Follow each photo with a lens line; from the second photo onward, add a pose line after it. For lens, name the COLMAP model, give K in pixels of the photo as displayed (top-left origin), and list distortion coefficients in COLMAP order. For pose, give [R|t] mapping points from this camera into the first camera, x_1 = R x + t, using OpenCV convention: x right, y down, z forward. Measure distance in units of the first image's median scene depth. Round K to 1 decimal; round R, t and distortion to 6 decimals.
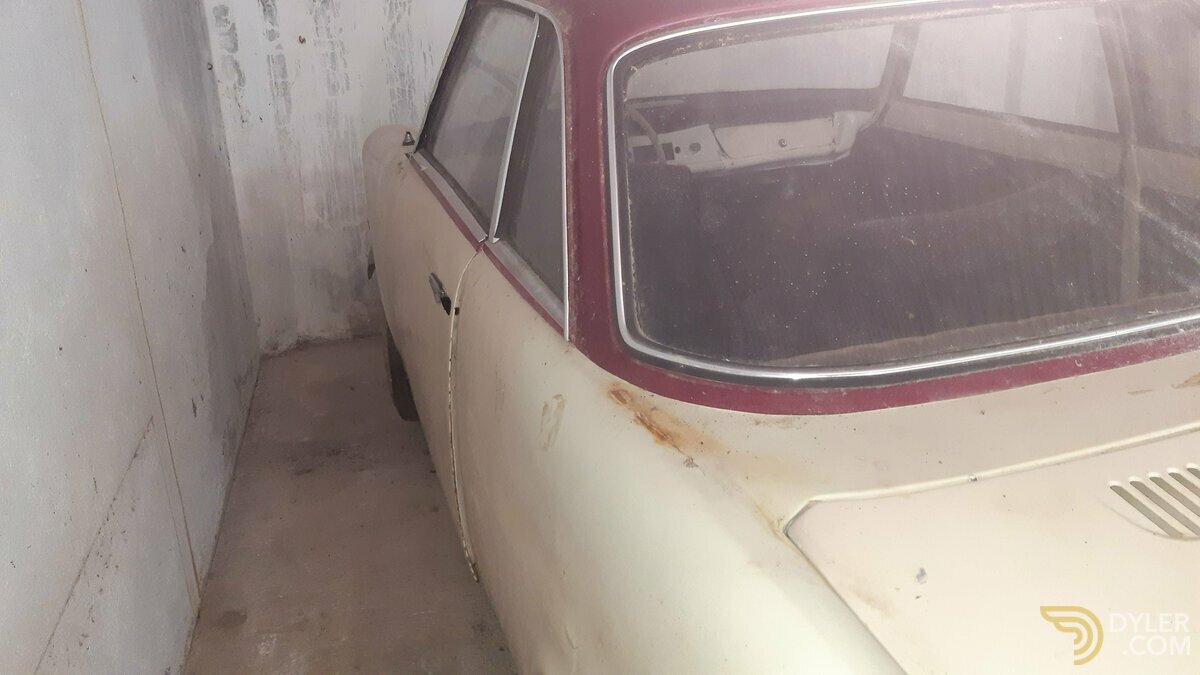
lens RADIAL K [[951.6, 0, 604.2], [0, 951.6, 335.4], [0, 0, 1]] dist [0.061313, -0.133050]
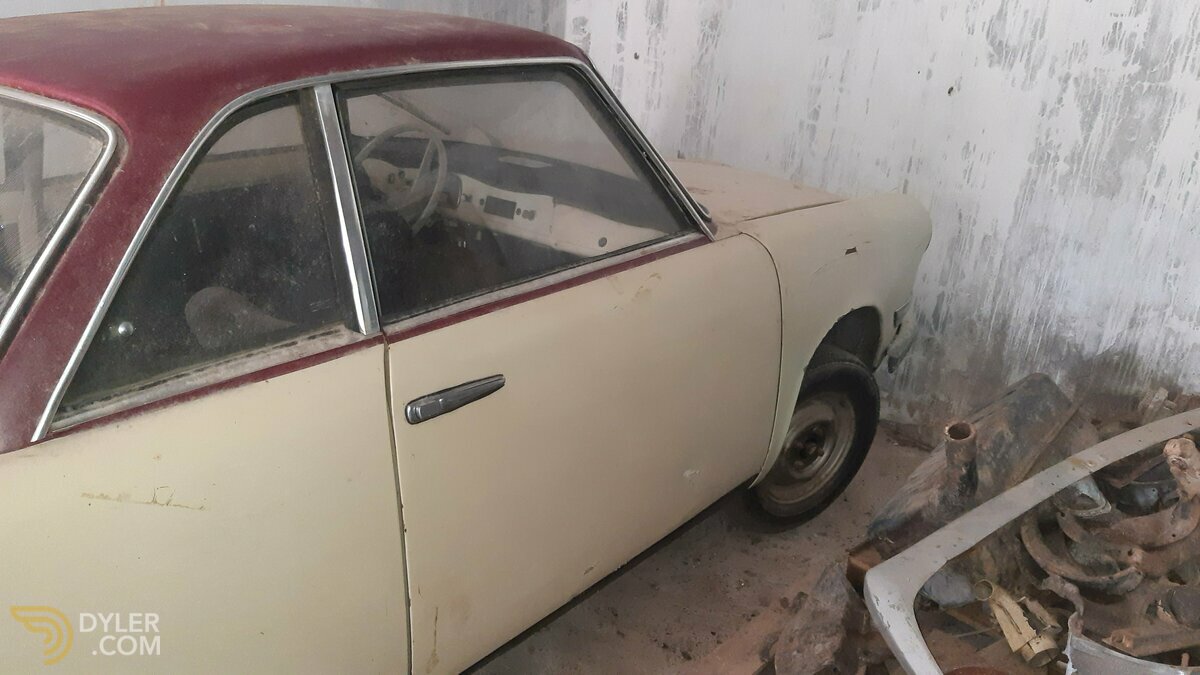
lens RADIAL K [[951.6, 0, 605.4], [0, 951.6, 336.7], [0, 0, 1]] dist [0.061313, -0.133050]
pose [[0.510866, 0.371835, -0.775084, 1.048278], [-0.373945, 0.907966, 0.189111, -0.339490], [0.774068, 0.193228, 0.602895, 0.594904]]
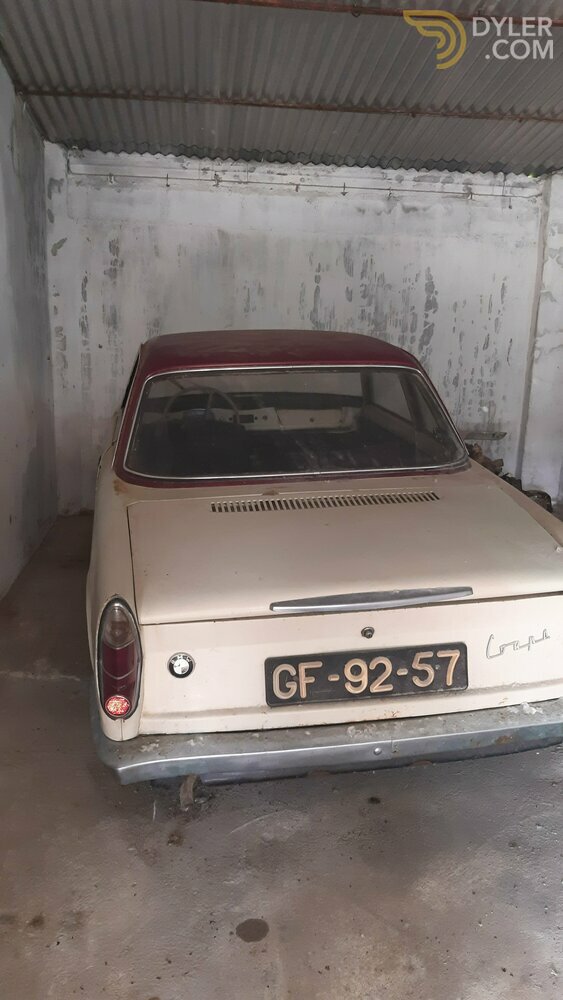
lens RADIAL K [[793.0, 0, 272.6], [0, 793.0, 504.6], [0, 0, 1]] dist [0.061313, -0.133050]
pose [[0.985000, 0.096776, -0.142859, 0.421532], [-0.109220, 0.990631, -0.081982, 0.134592], [0.133586, 0.096356, 0.986342, -0.713935]]
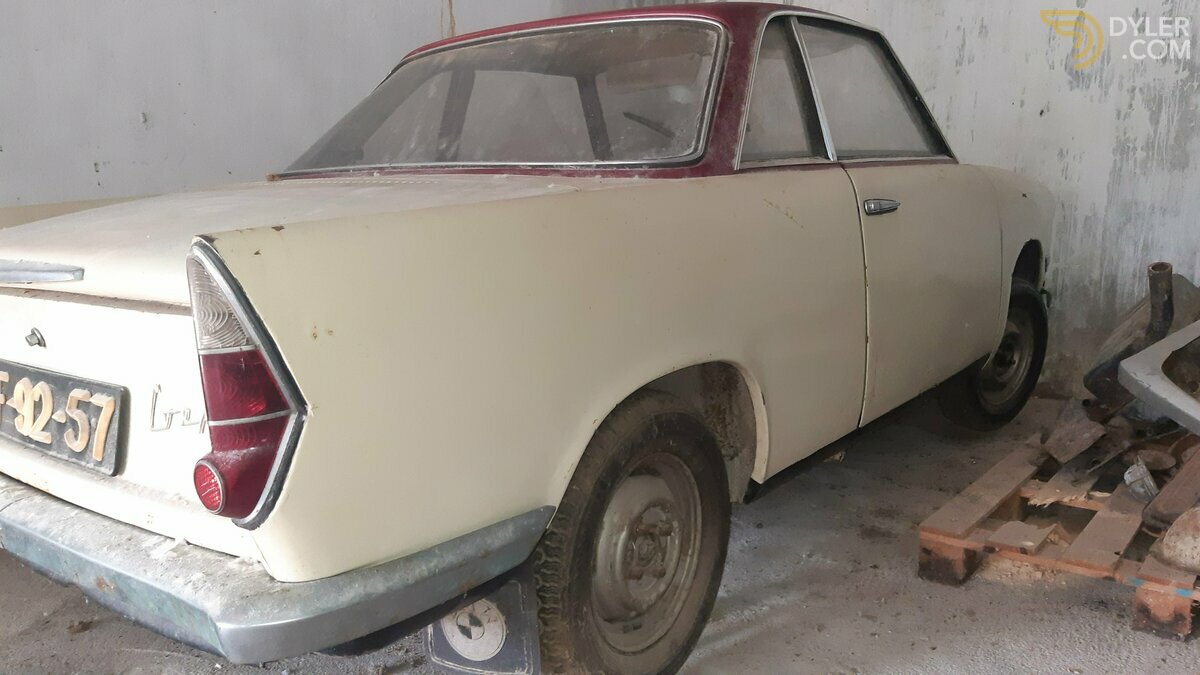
lens RADIAL K [[951.6, 0, 603.2], [0, 951.6, 336.5], [0, 0, 1]] dist [0.061313, -0.133050]
pose [[0.558880, 0.176786, -0.810185, 1.182877], [-0.301844, 0.953357, -0.000190, 0.072908], [0.772362, 0.244656, 0.586174, 0.137925]]
